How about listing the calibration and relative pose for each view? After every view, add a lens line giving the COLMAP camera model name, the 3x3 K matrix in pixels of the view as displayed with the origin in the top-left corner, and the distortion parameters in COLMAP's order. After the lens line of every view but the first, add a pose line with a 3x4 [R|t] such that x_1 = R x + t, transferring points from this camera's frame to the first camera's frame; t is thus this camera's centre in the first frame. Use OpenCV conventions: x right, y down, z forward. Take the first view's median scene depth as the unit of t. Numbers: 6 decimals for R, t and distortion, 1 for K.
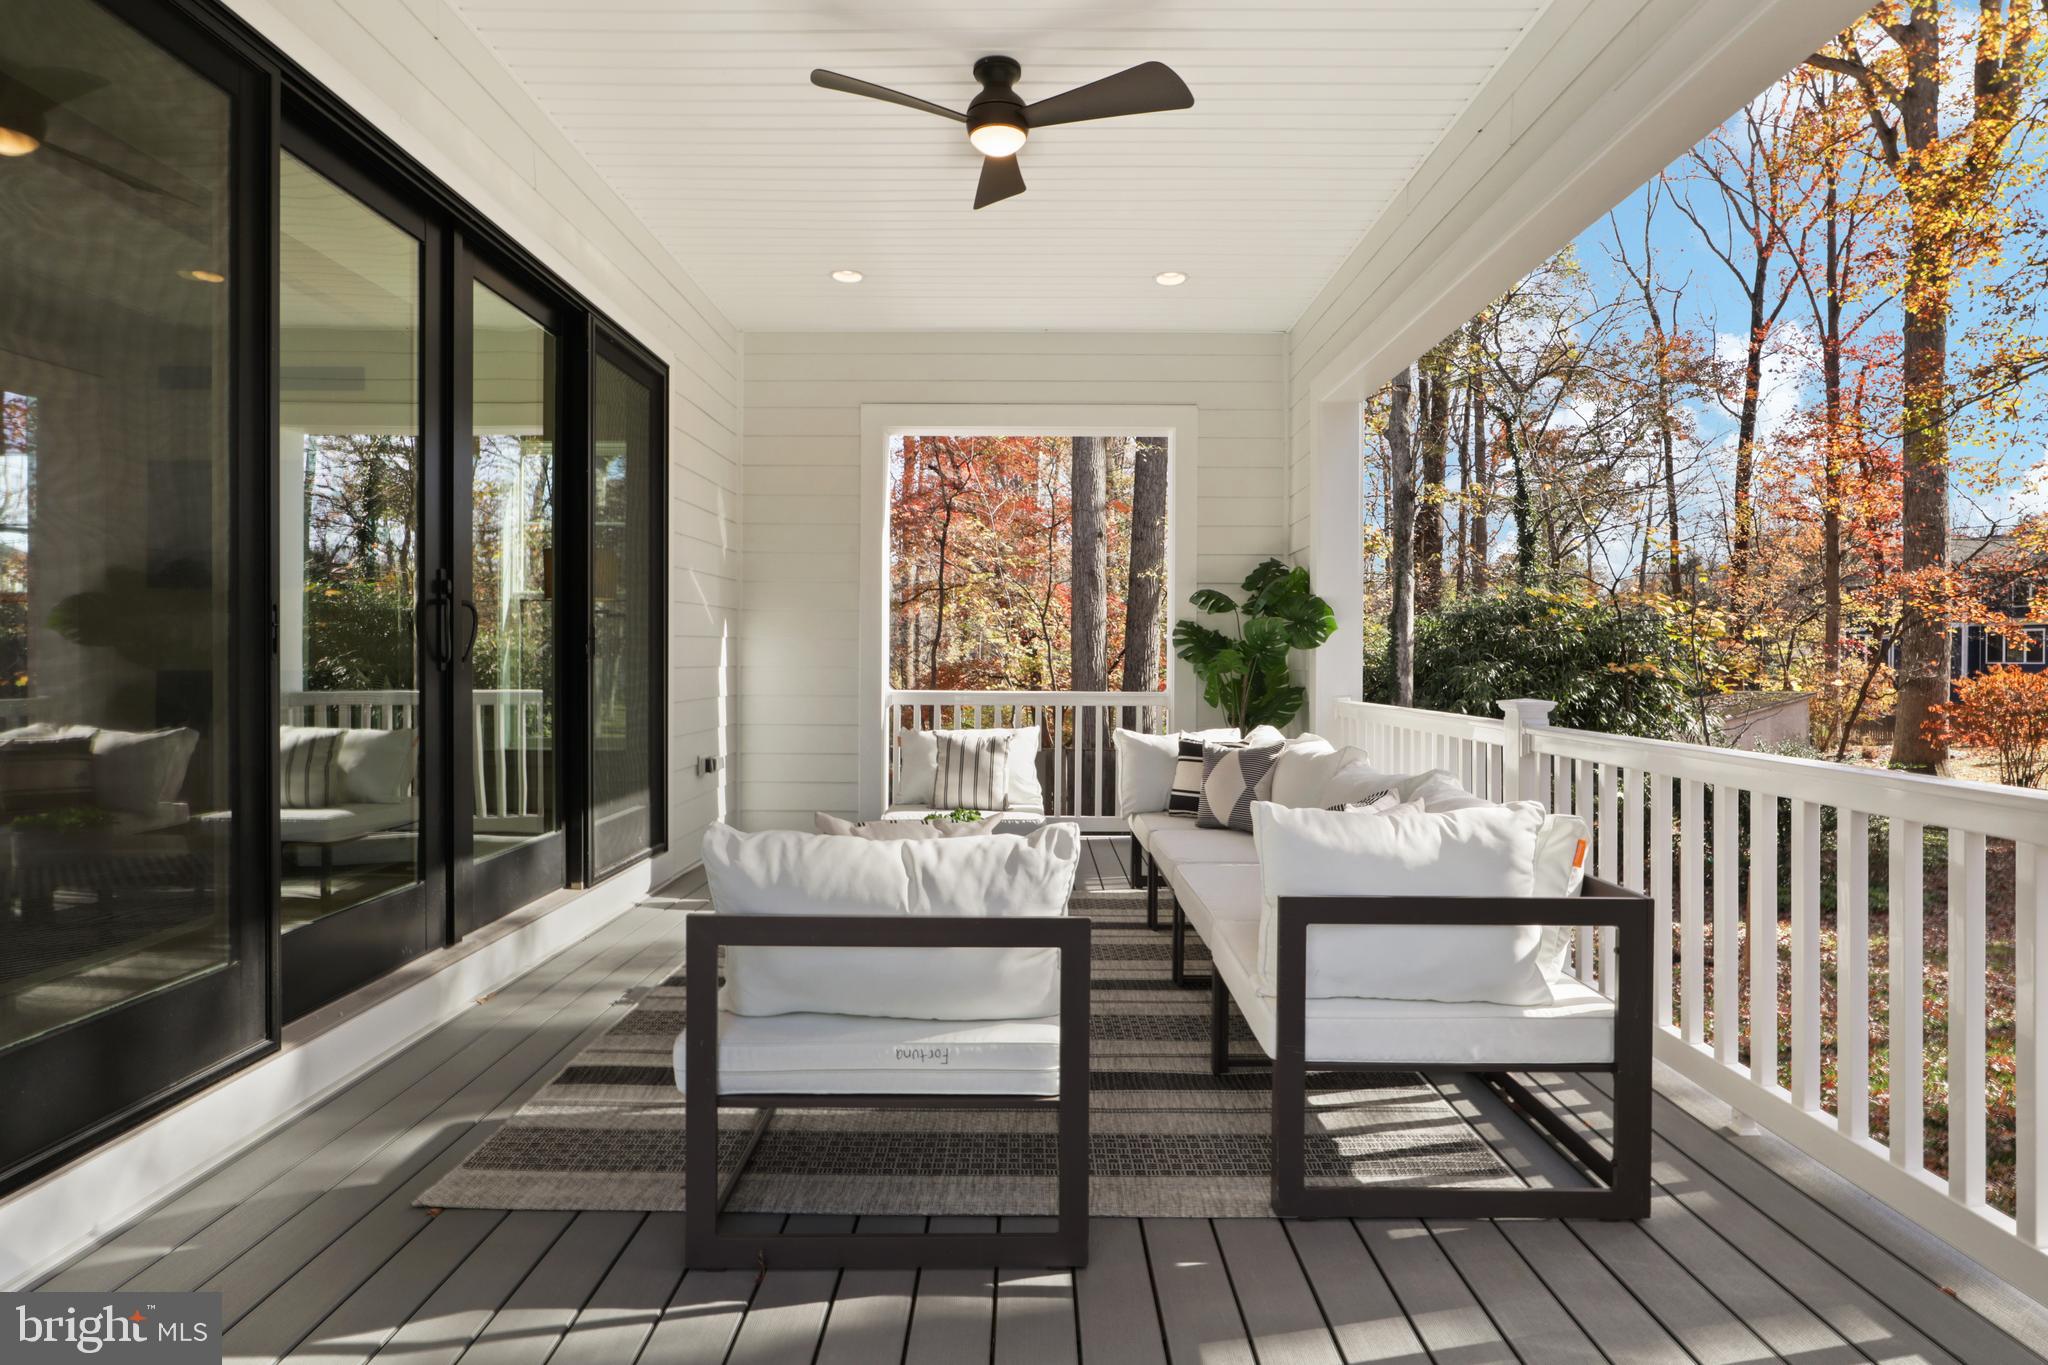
lens RADIAL K [[1012.0, 0, 1035.4], [0, 1012.0, 691.8], [0, 0, 1]] dist [-0.009434, -0.000461]
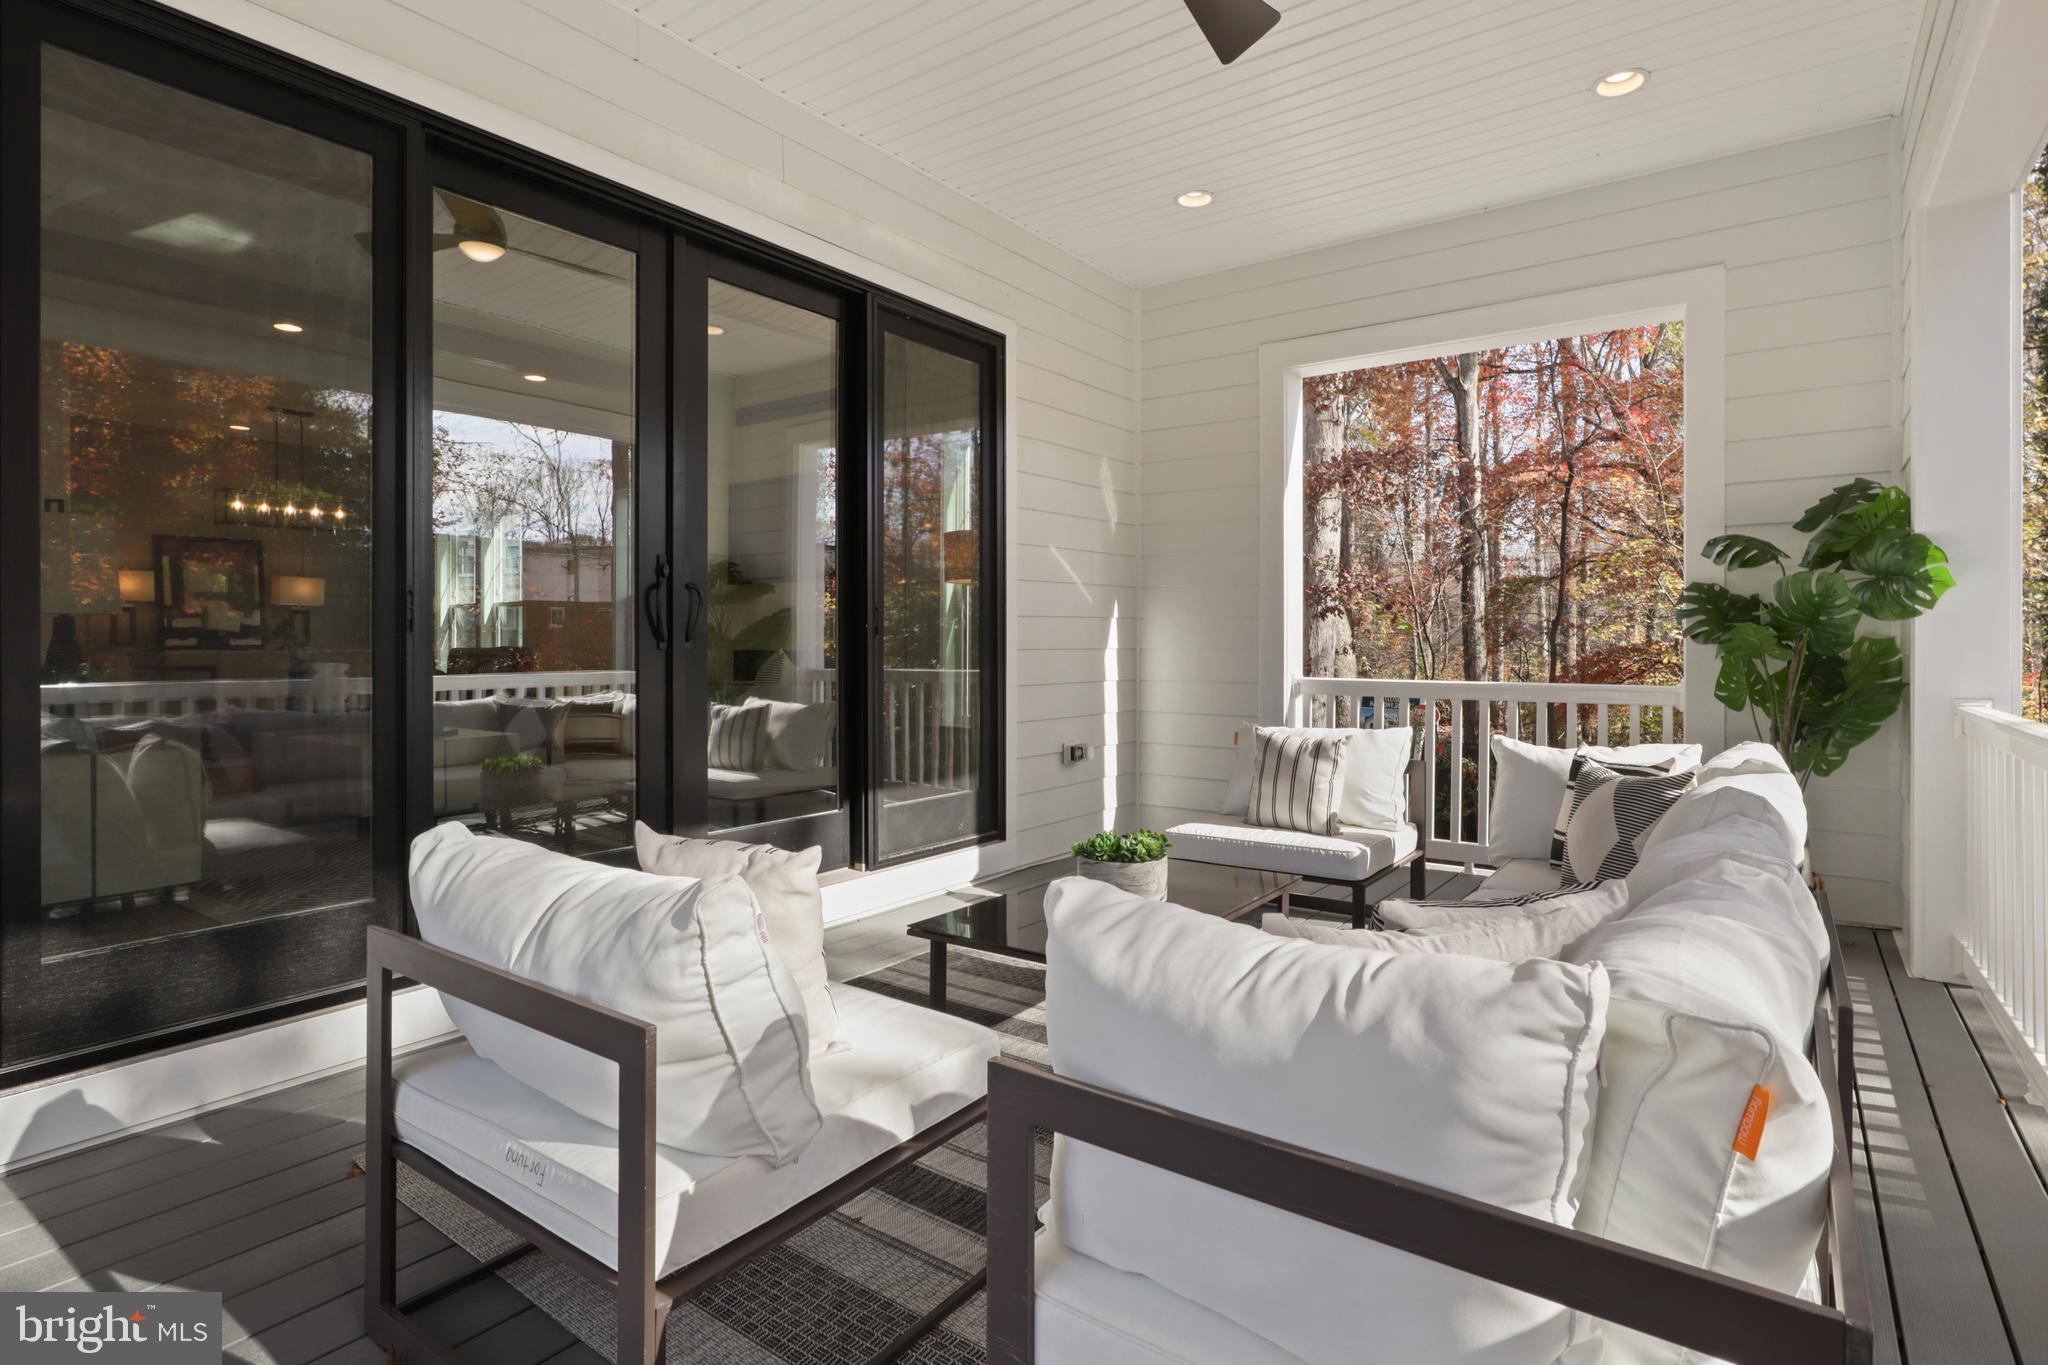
lens RADIAL K [[1030.7, 0, 1033.9], [0, 1030.7, 657.9], [0, 0, 1]] dist [-0.020517, 0.008944]
pose [[0.811461, 0.005906, -0.584377, 0.238685], [-0.016964, 0.999766, -0.013451, -0.002833], [0.584161, 0.020829, 0.811371, 0.229087]]
